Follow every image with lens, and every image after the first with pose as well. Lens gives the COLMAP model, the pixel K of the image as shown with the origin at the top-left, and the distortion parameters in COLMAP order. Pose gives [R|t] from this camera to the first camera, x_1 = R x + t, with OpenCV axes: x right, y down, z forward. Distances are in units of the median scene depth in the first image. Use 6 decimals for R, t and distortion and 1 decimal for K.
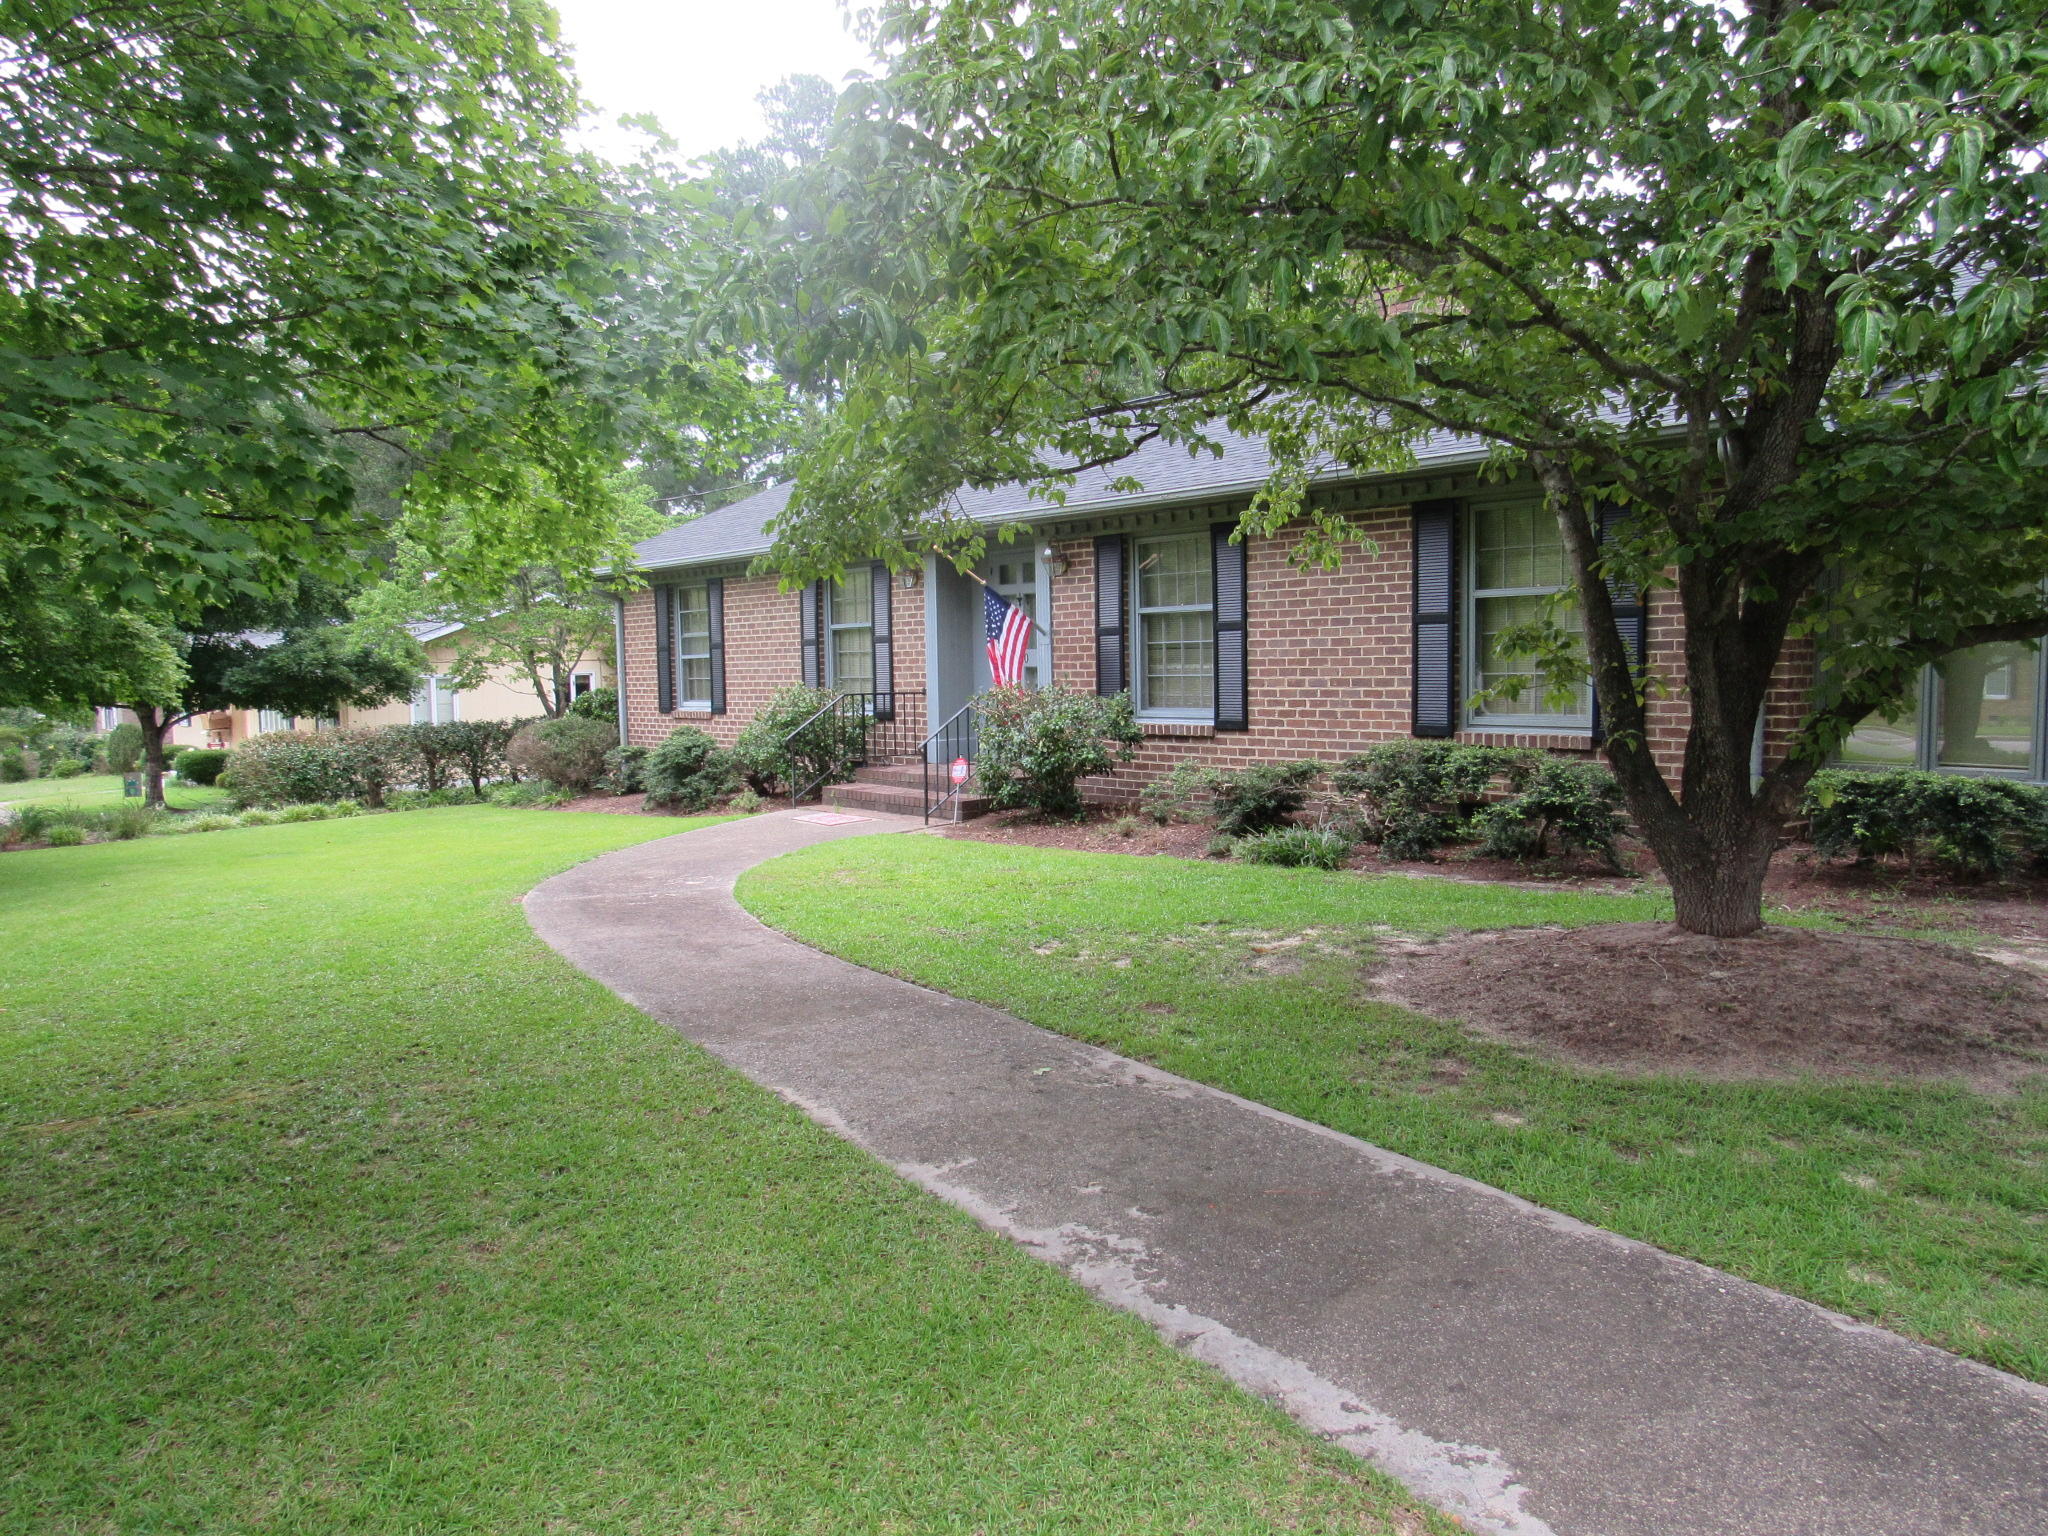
lens RADIAL K [[1523.9, 0, 1027.3], [0, 1523.9, 805.8], [0, 0, 1]] dist [0.068675, 0.001612]
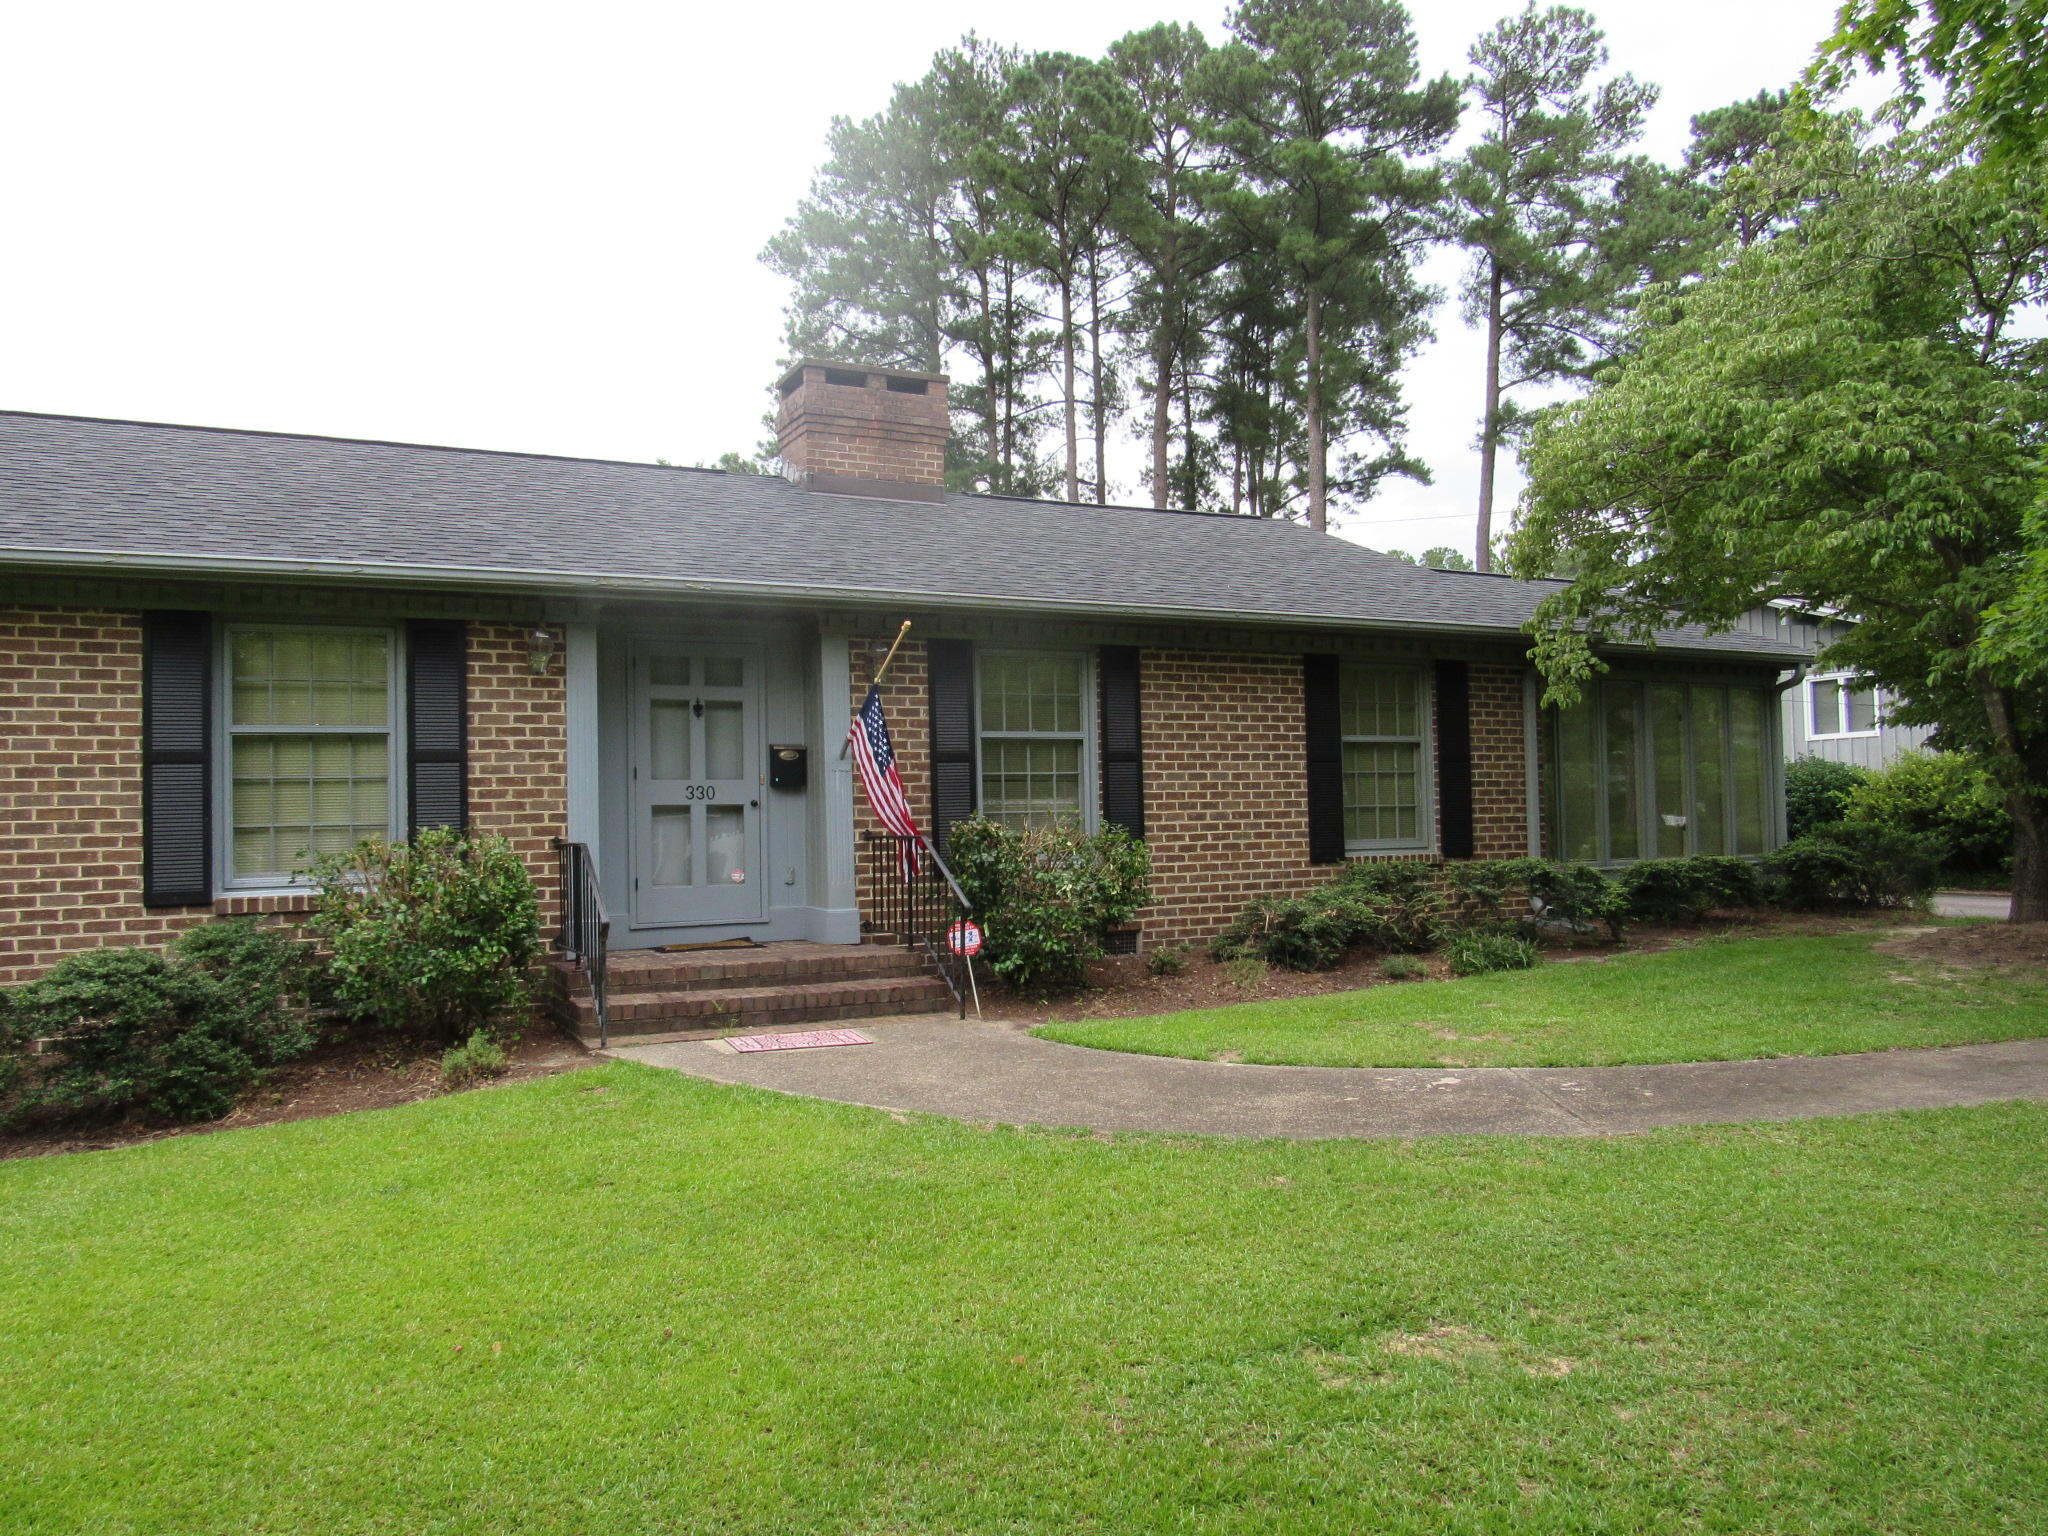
lens RADIAL K [[1465.8, 0, 1024.0], [0, 1465.8, 768.0], [0, 0, 1]] dist [-0.027168, 0.002060]
pose [[0.256128, 0.029771, 0.966184, -0.778142], [0.098785, 0.993486, -0.056800, -0.069916], [-0.961582, 0.109993, 0.251518, 0.878659]]
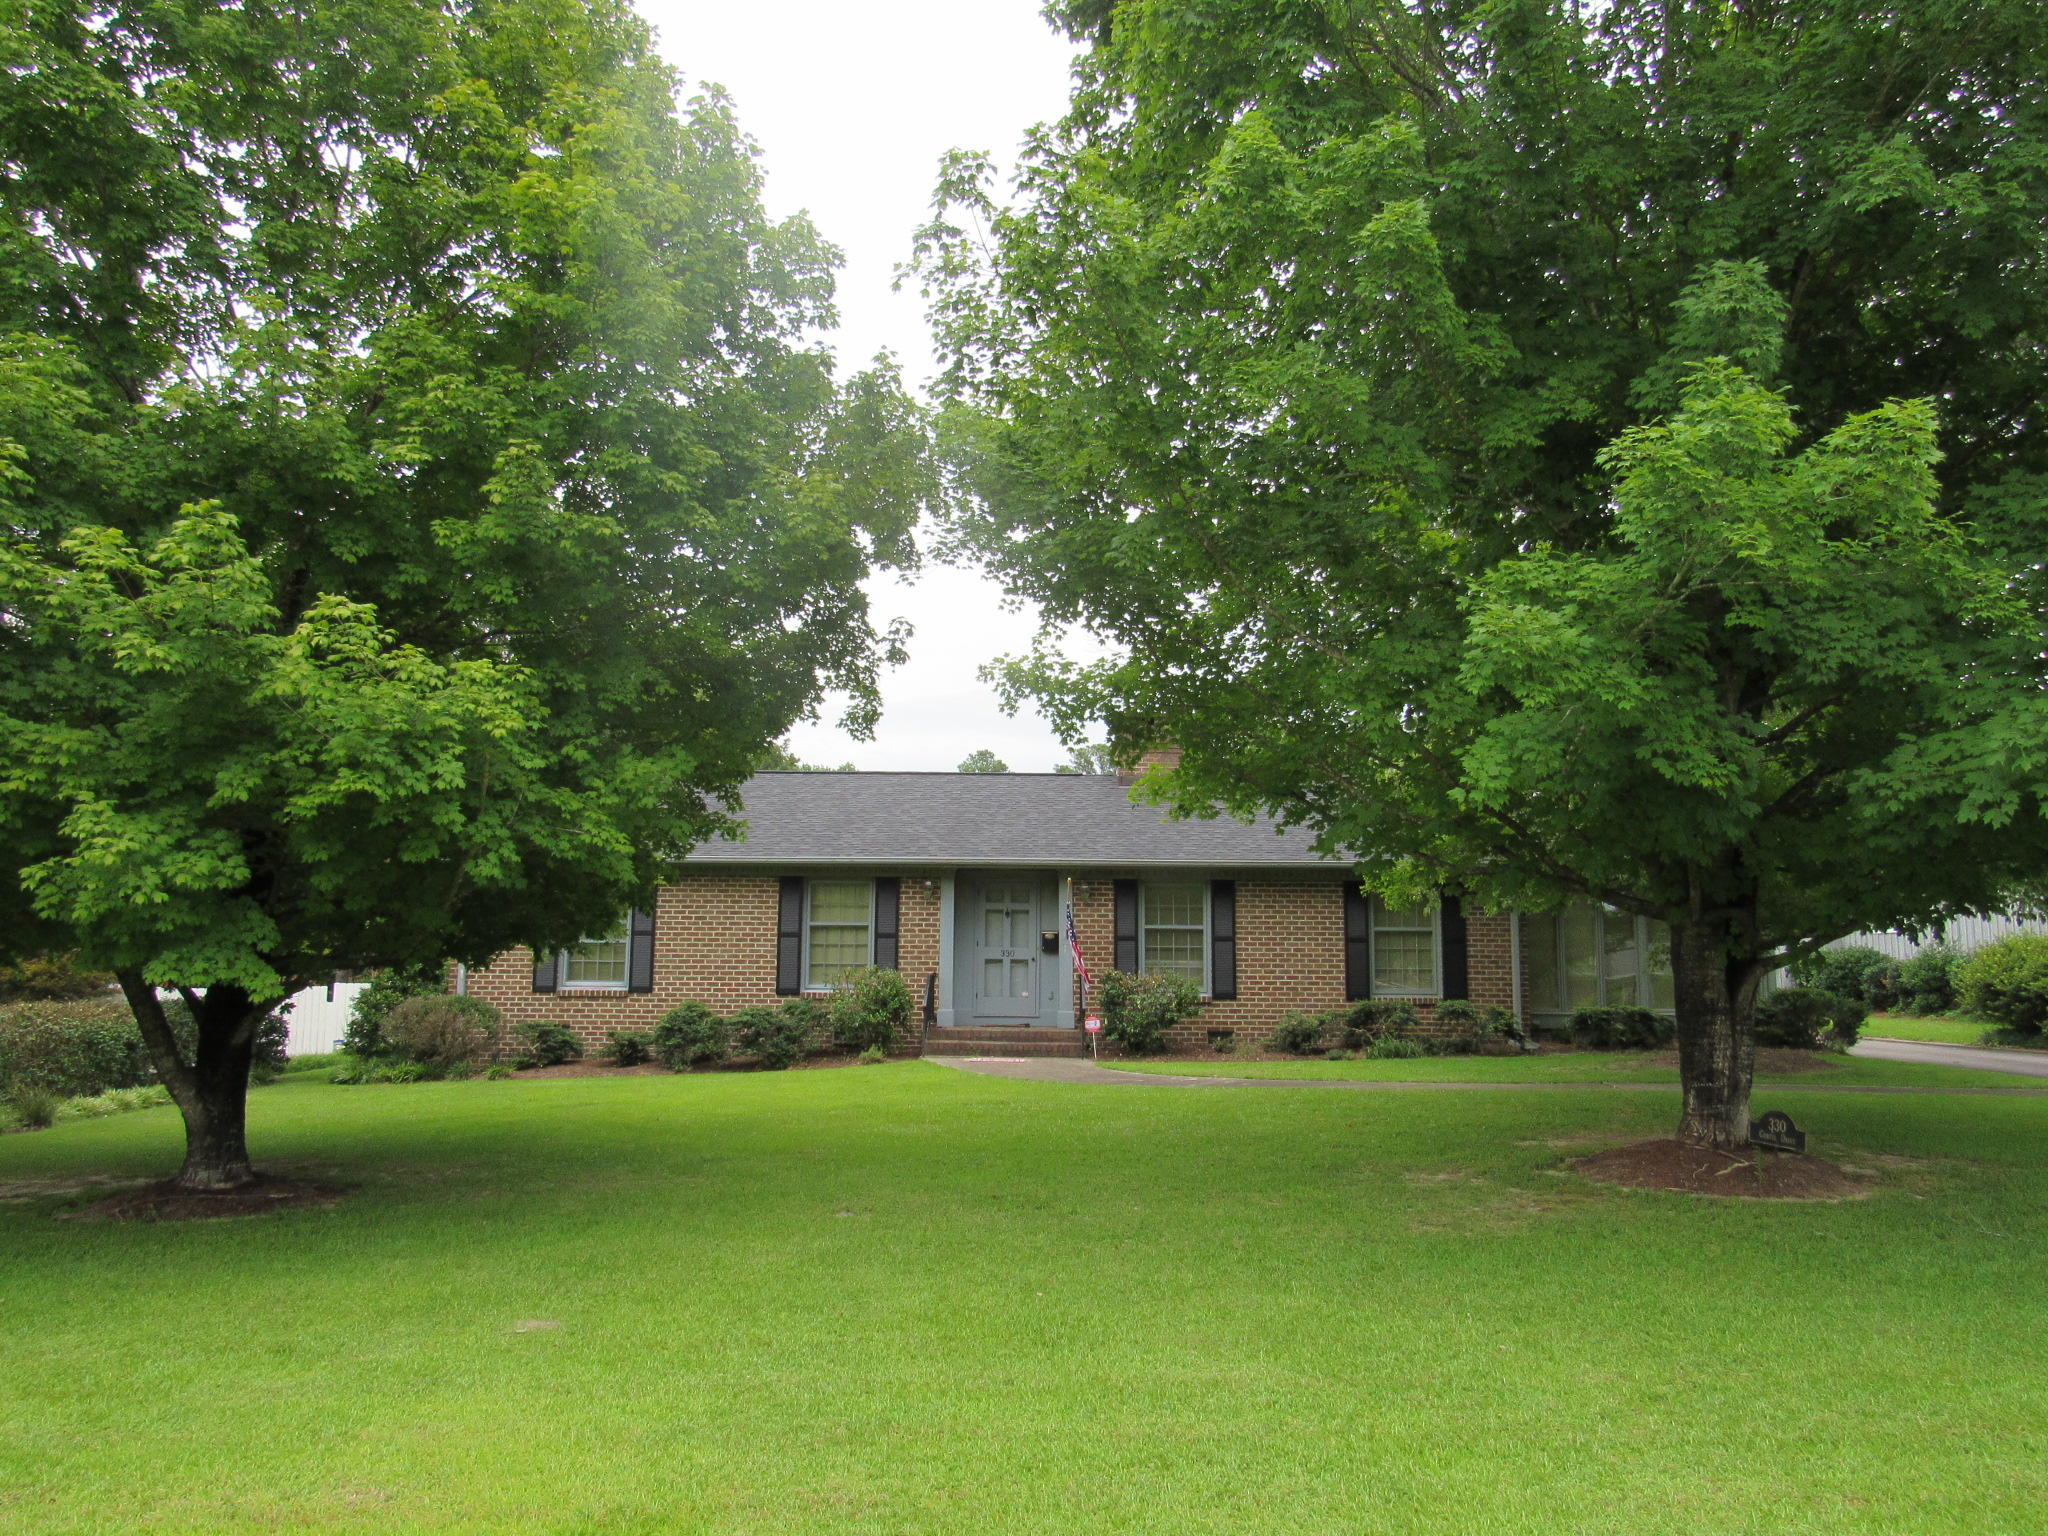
lens RADIAL K [[1465.8, 0, 1024.0], [0, 1465.8, 768.0], [0, 0, 1]] dist [-0.027168, 0.002060]
pose [[0.663720, 0.114112, 0.739225, -1.352629], [0.050374, 0.979231, -0.196390, 0.009477], [-0.746283, 0.167586, 0.644187, 0.057227]]
